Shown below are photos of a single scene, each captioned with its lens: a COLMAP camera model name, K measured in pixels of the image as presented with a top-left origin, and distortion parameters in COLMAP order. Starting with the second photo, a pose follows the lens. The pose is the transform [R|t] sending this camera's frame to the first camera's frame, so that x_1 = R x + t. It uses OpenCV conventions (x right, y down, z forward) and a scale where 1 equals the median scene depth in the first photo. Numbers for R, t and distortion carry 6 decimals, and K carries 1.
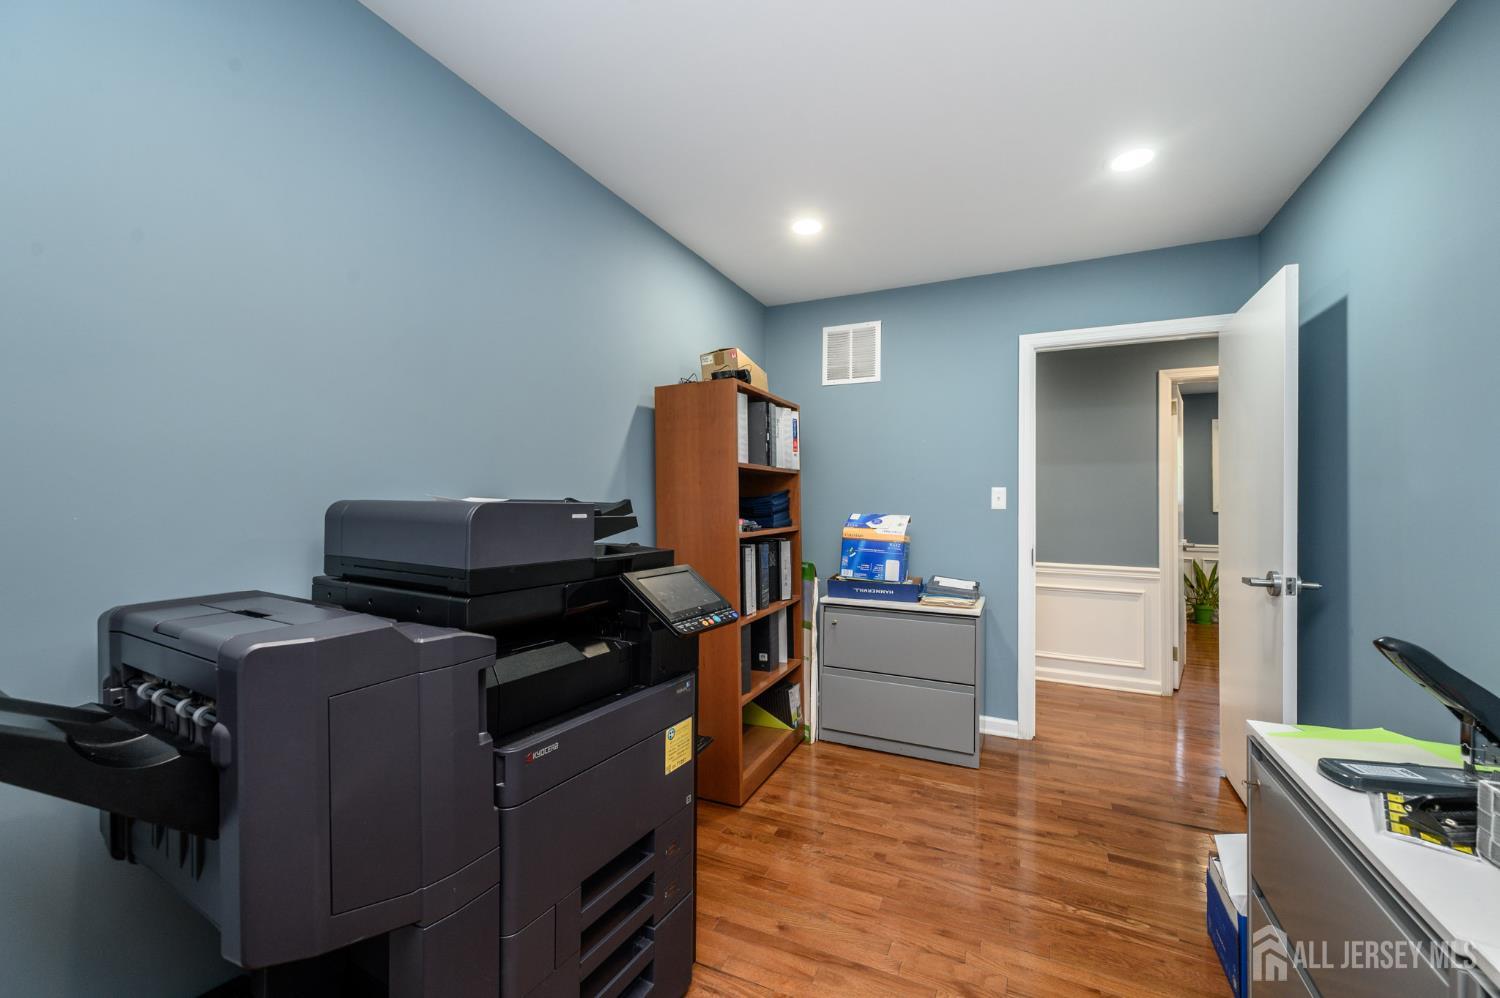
lens RADIAL K [[587.7, 0, 763.2], [0, 587.7, 507.1], [0, 0, 1]] dist [0.000529, -0.000051]
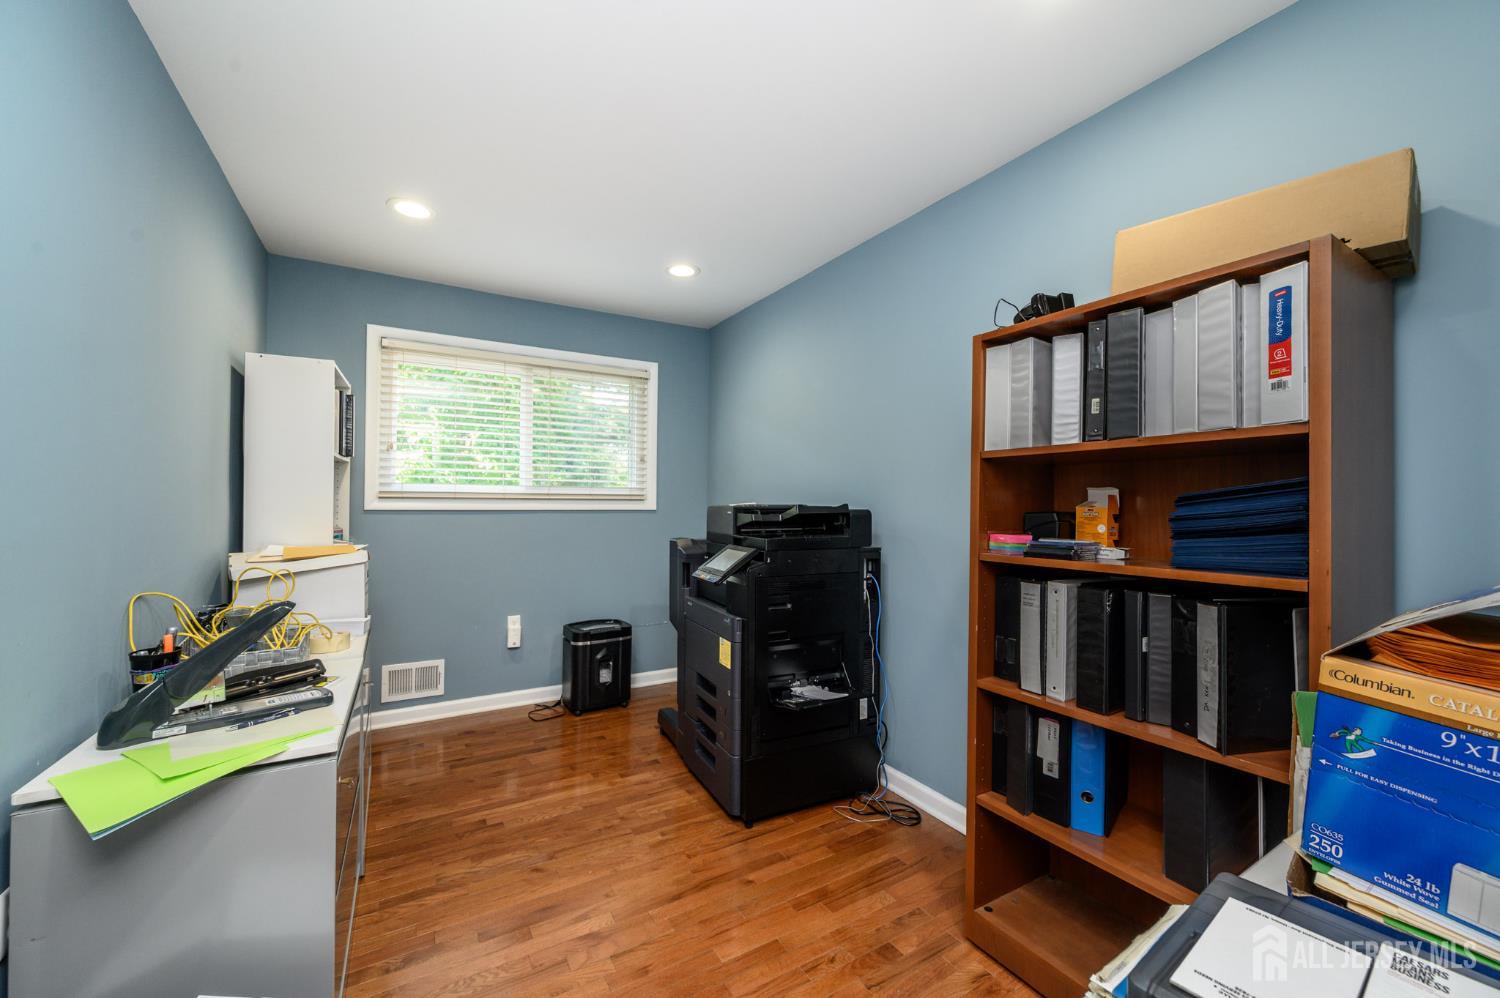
lens RADIAL K [[587.7, 0, 756.9], [0, 587.7, 508.1], [0, 0, 1]] dist [0.000529, -0.000051]
pose [[-0.573695, -0.006970, -0.819039, 0.894386], [-0.013973, 0.999902, 0.001278, -0.011210], [0.818950, 0.012178, -0.573736, 1.536543]]
